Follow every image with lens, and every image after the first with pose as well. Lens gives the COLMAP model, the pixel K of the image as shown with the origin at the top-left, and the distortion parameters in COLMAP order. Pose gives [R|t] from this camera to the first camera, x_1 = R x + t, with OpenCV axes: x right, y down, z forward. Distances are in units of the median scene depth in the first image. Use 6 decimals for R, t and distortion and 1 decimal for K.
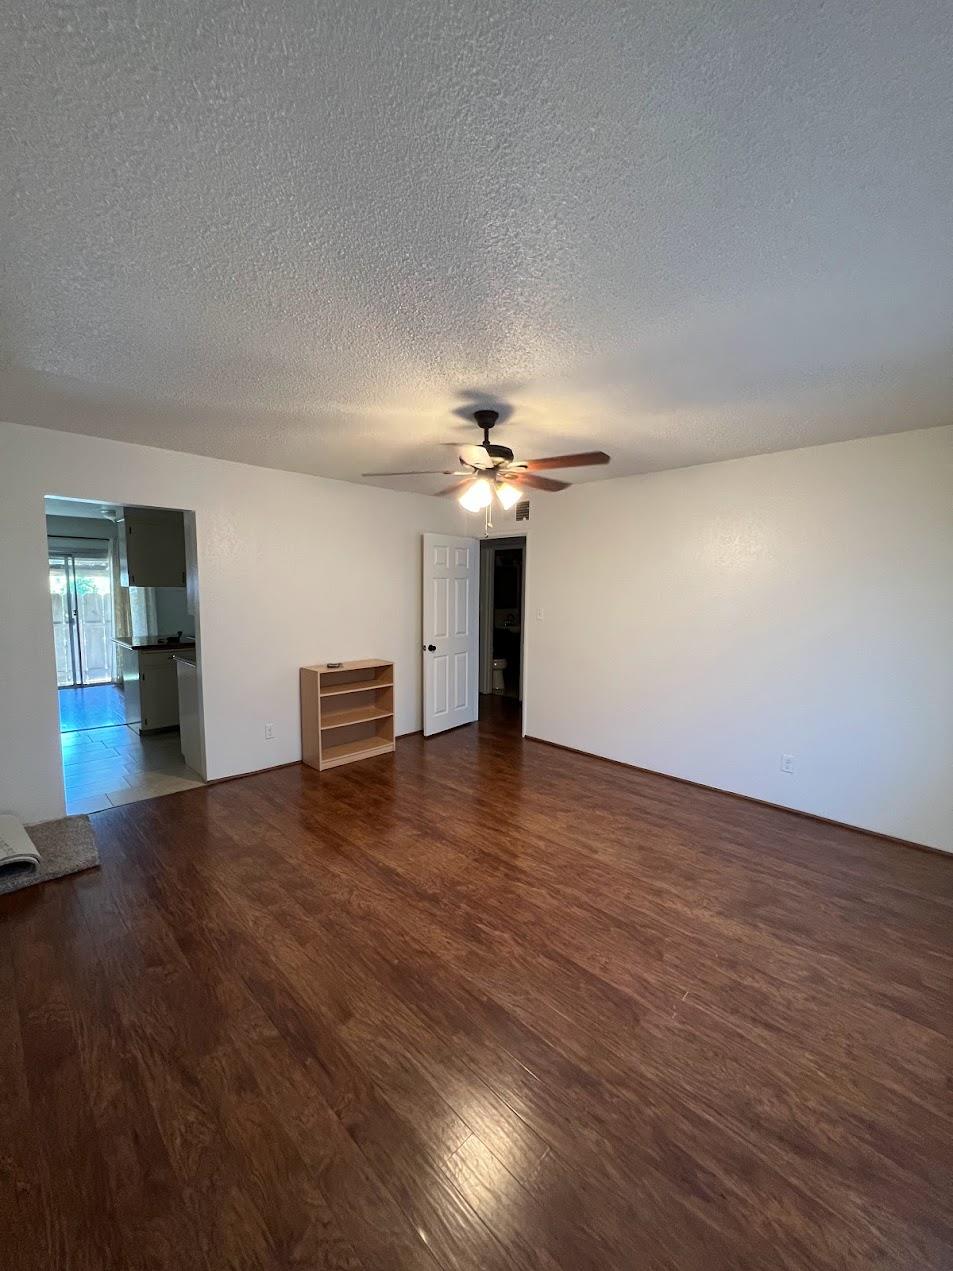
lens RADIAL K [[506.4, 0, 477.8], [0, 506.4, 634.6], [0, 0, 1]] dist [-0.002154, 0.000980]
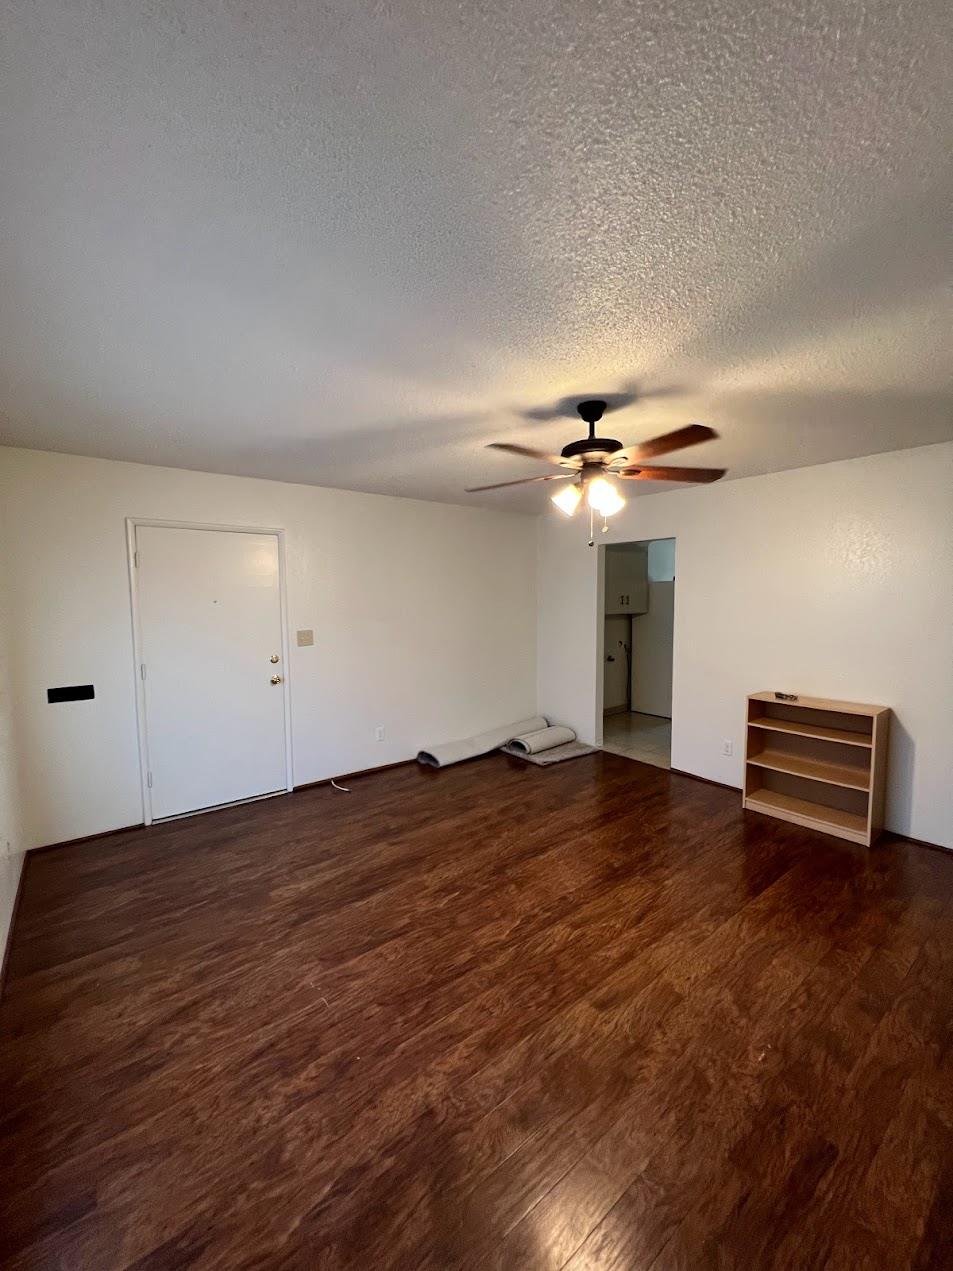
lens RADIAL K [[506.4, 0, 477.8], [0, 506.4, 636.2], [0, 0, 1]] dist [-0.002154, 0.000980]
pose [[-0.118693, 0.067646, -0.990624, 1.113148], [-0.086790, 0.993151, 0.078218, -0.108572], [0.989131, 0.095260, -0.112009, 1.121622]]
